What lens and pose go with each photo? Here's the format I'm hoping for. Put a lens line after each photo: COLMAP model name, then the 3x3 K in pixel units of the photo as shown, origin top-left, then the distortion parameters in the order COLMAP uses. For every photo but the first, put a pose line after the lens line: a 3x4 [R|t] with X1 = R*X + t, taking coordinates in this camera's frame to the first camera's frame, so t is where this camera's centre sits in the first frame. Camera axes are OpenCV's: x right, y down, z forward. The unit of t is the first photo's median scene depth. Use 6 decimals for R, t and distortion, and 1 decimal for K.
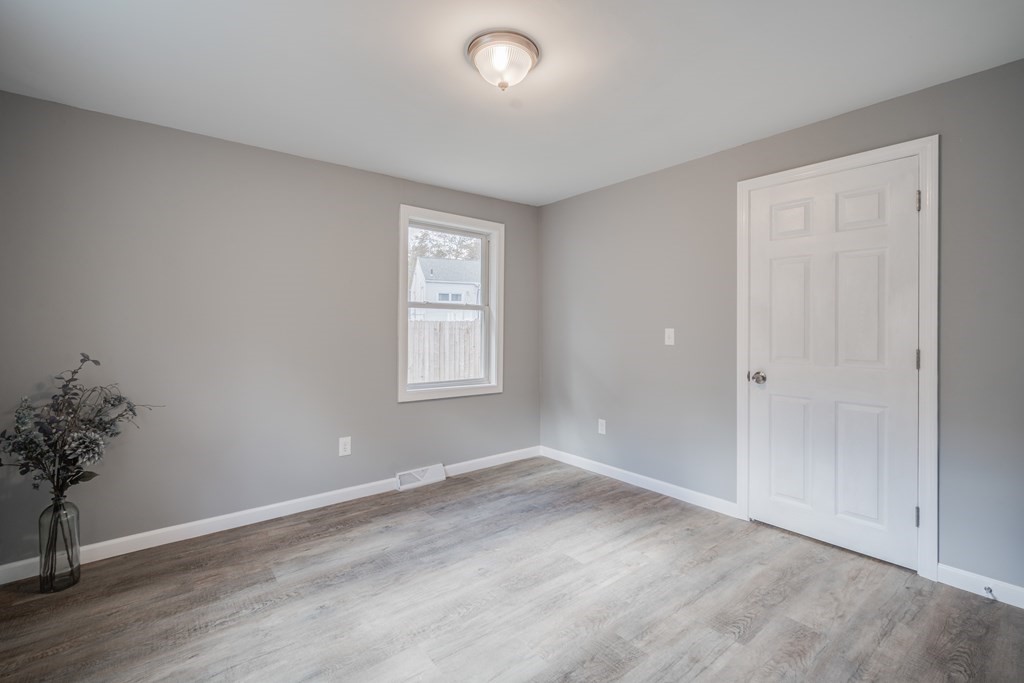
lens RADIAL K [[445.2, 0, 510.8], [0, 445.2, 334.1], [0, 0, 1]] dist [0.000856, -0.000423]
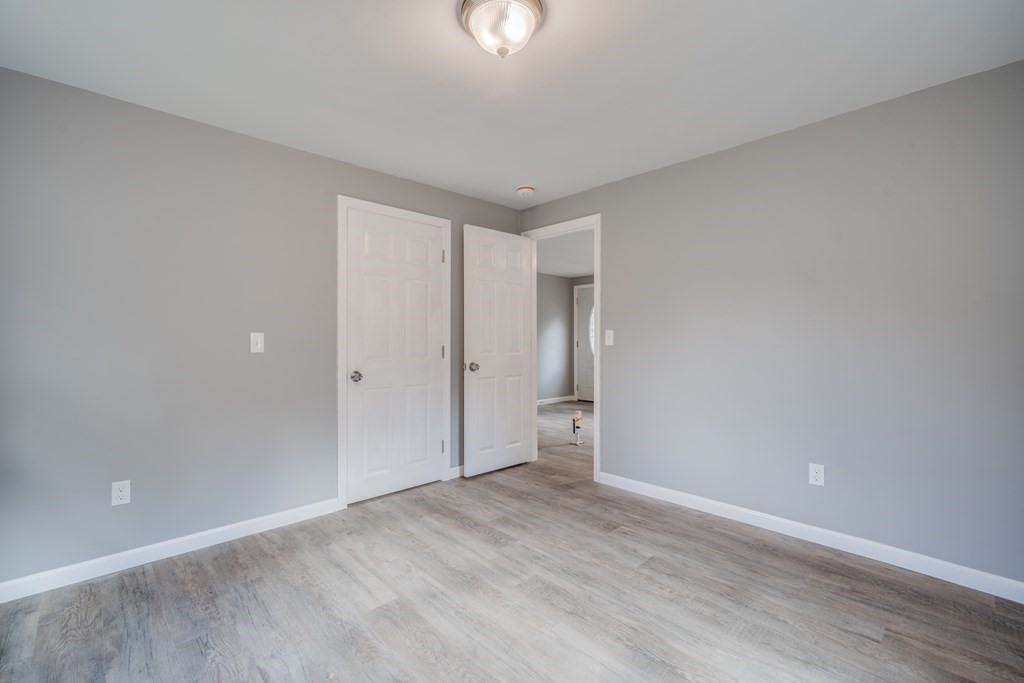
lens RADIAL K [[445.2, 0, 501.2], [0, 445.2, 339.1], [0, 0, 1]] dist [0.000856, -0.000423]
pose [[-0.063505, -0.007765, 0.997951, -0.595450], [0.016513, 0.999825, 0.008830, -0.000595], [-0.997845, 0.017040, -0.063365, 0.692306]]
